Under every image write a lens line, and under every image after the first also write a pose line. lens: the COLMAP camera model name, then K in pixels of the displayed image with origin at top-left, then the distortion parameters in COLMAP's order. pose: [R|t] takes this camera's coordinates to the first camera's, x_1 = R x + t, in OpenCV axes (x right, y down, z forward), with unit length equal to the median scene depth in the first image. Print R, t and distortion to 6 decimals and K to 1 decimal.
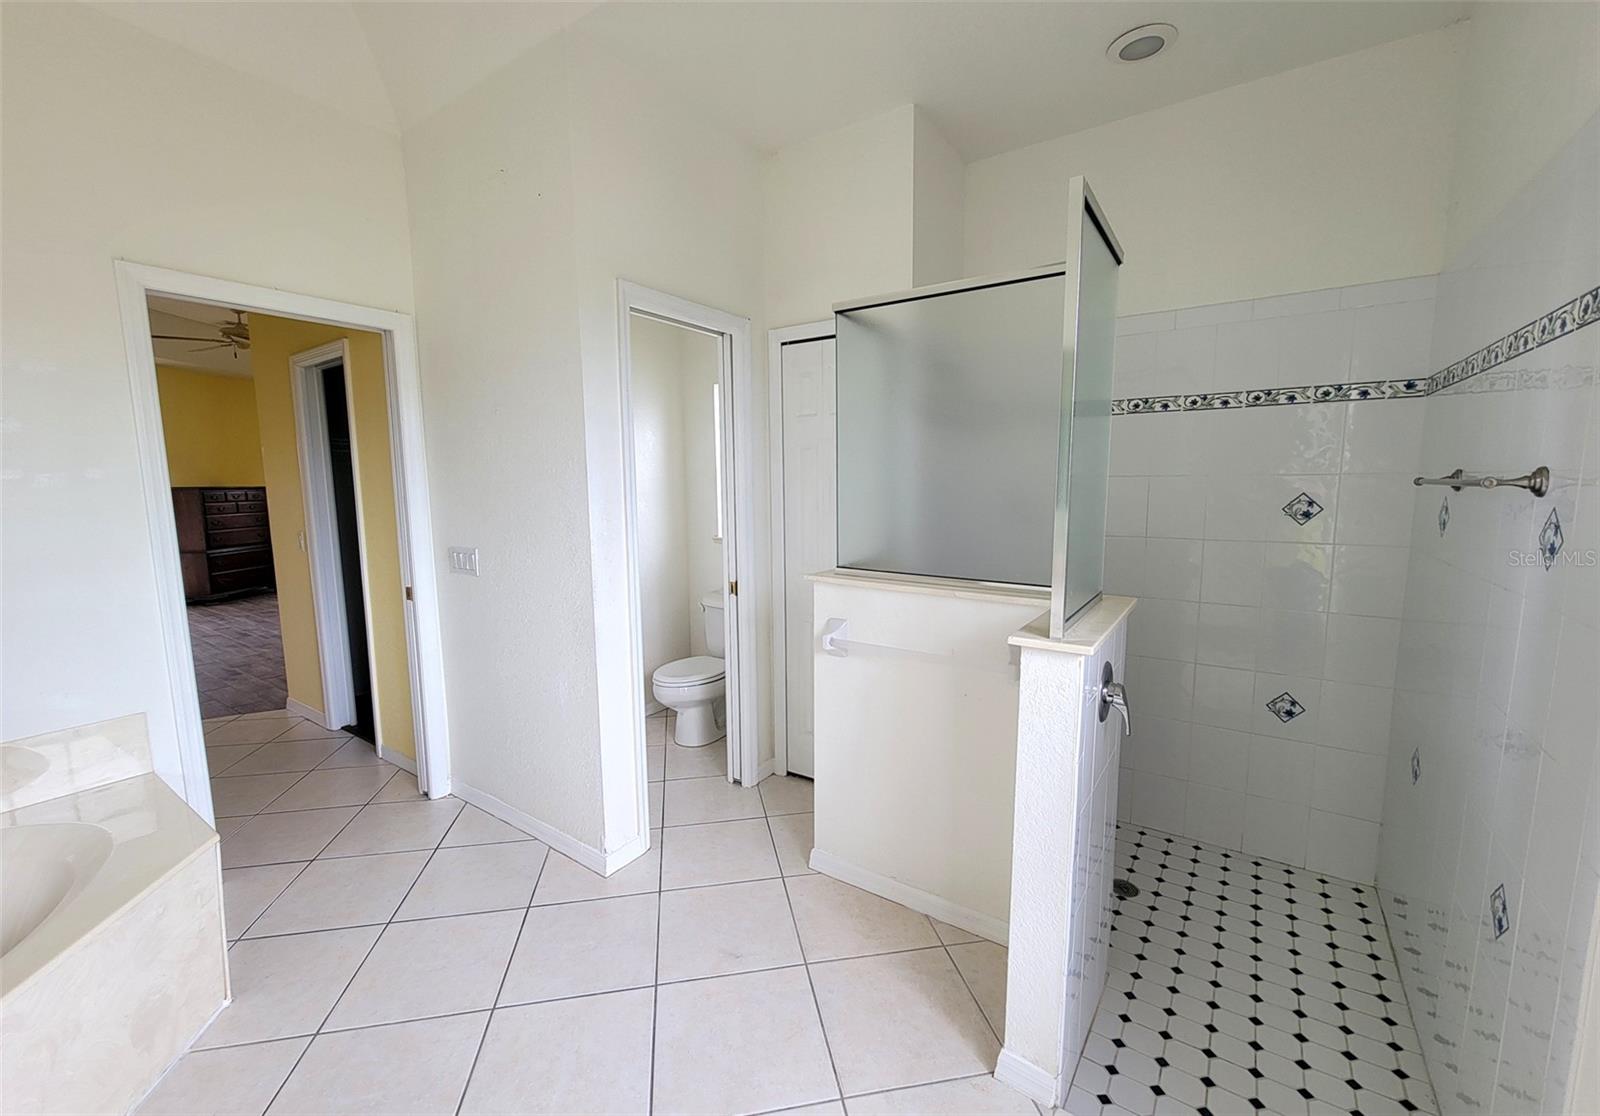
lens RADIAL K [[641.7, 0, 800.0], [0, 641.7, 565.8], [0, 0, 1]] dist [0.001076, 0.000053]
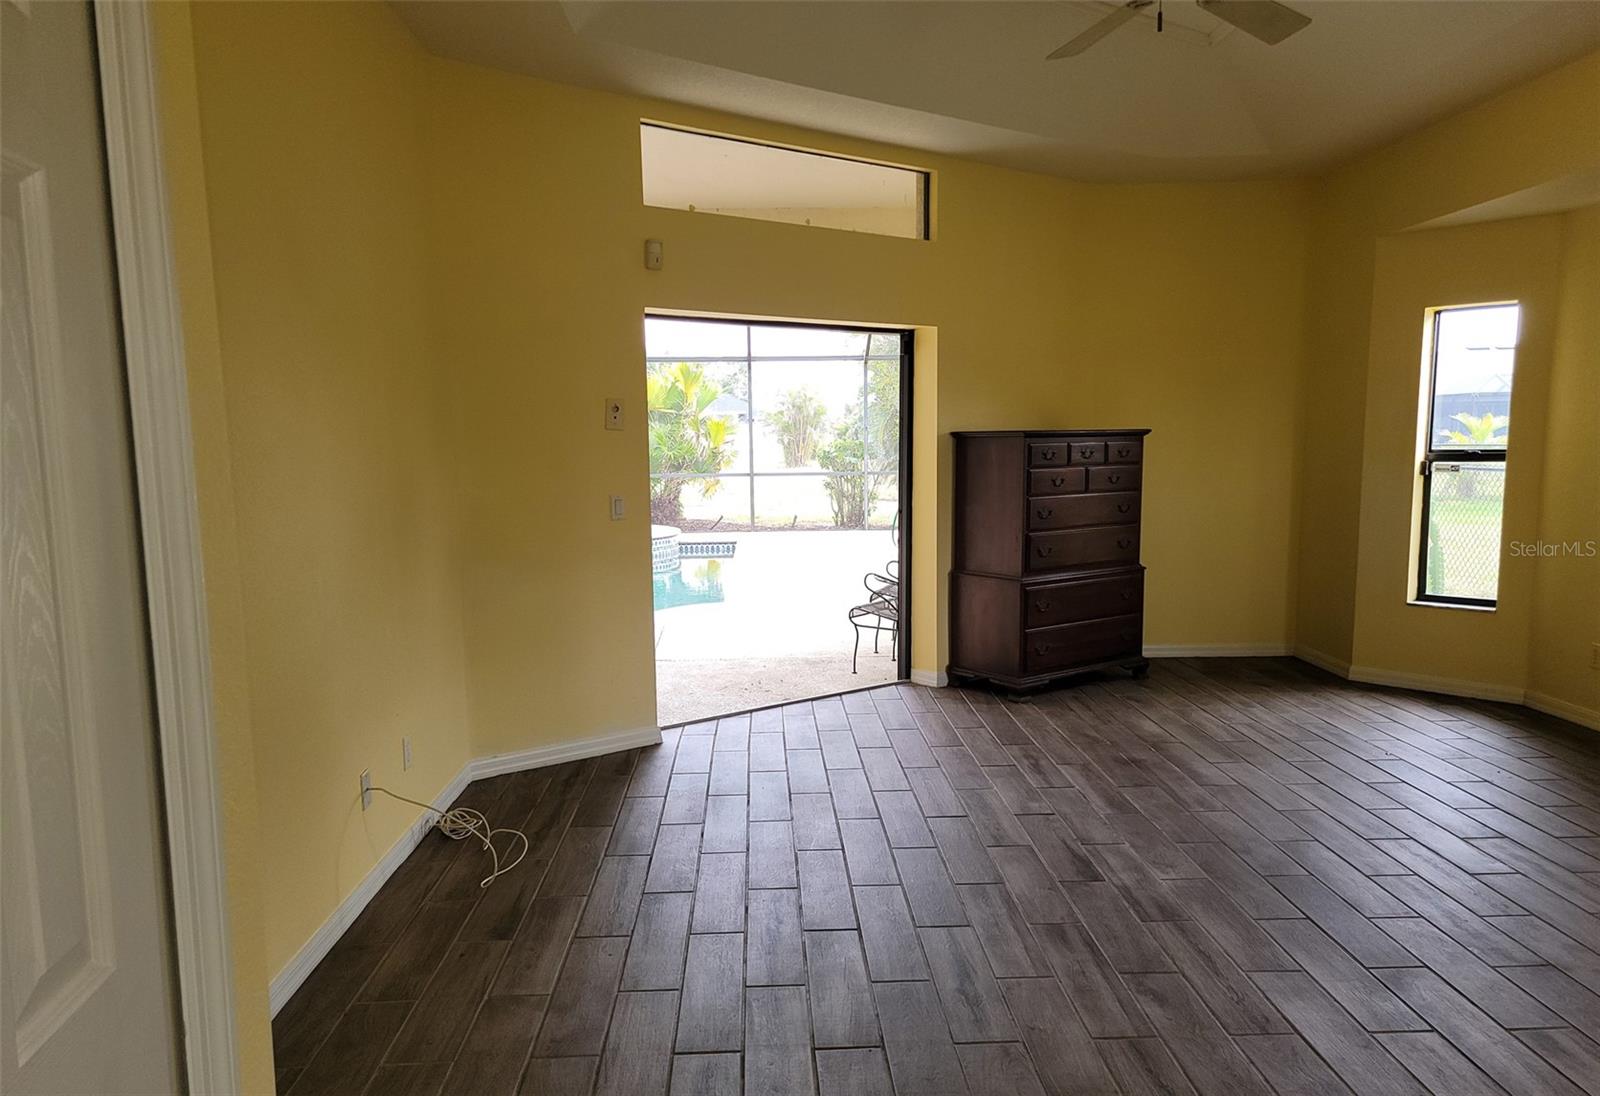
lens RADIAL K [[1126.2, 0, 800.5], [0, 1126.2, 555.5], [0, 0, 1]] dist [-0.004241, -0.001209]
pose [[0.594620, 0.086890, -0.799298, -0.395019], [-0.100596, 0.994371, 0.033259, -0.047023], [0.797689, 0.060630, 0.600014, 0.411740]]
